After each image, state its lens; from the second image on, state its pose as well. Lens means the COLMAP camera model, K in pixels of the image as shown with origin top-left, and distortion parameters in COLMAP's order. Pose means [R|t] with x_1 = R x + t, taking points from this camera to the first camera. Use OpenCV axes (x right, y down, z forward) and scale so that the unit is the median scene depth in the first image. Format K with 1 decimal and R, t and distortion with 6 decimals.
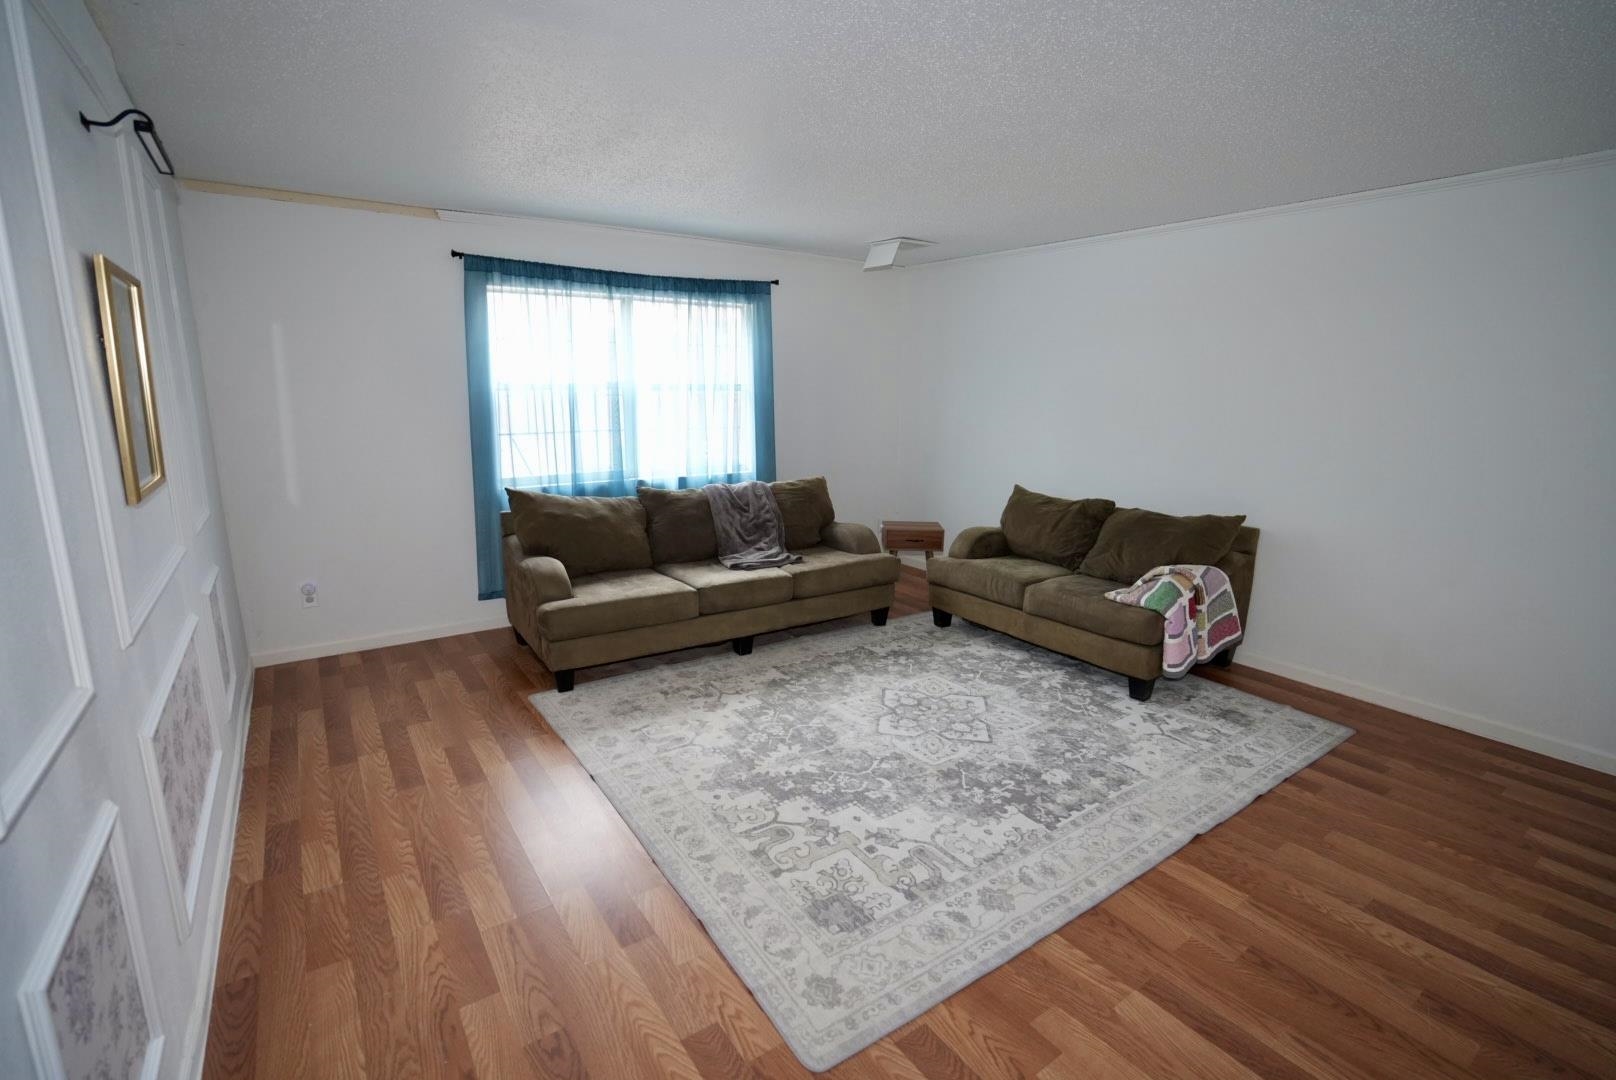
lens RADIAL K [[741.2, 0, 810.9], [0, 741.2, 542.5], [0, 0, 1]] dist [-0.063754, 0.024226]
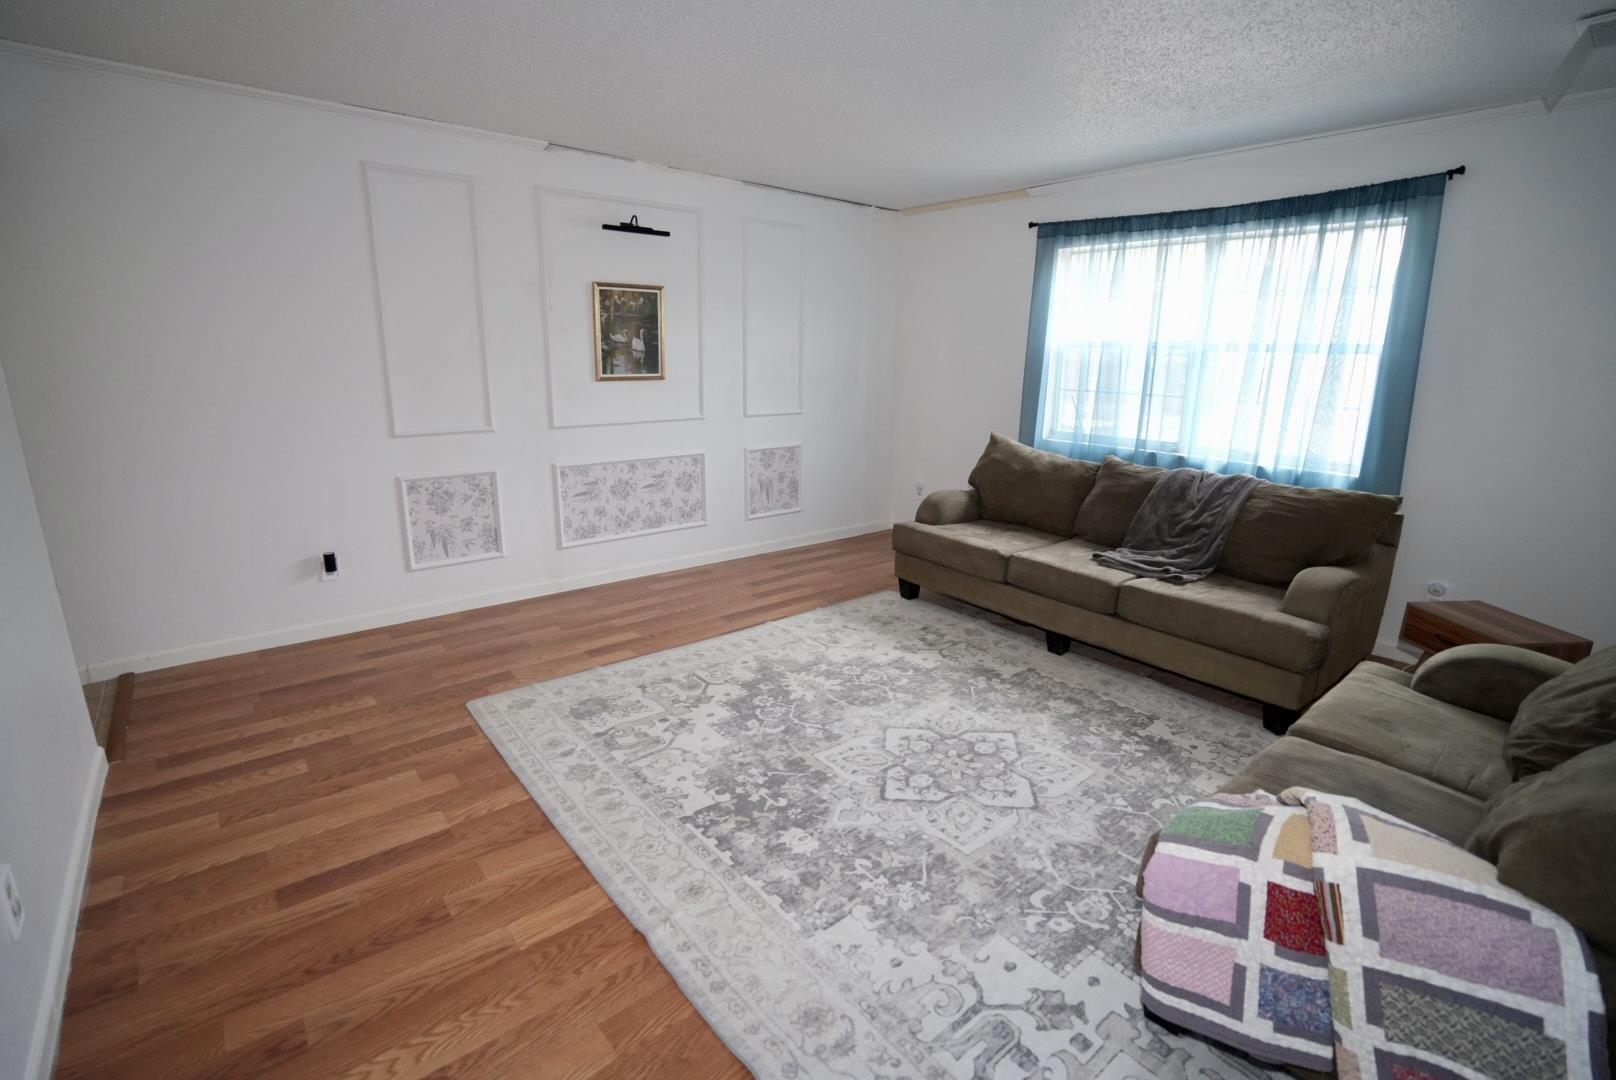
lens RADIAL K [[741.2, 0, 810.9], [0, 741.2, 542.5], [0, 0, 1]] dist [-0.063754, 0.024226]
pose [[0.083580, 0.240895, -0.966946, 0.882123], [-0.216957, 0.951463, 0.218285, -0.123833], [0.972597, 0.191541, 0.131787, 0.759560]]
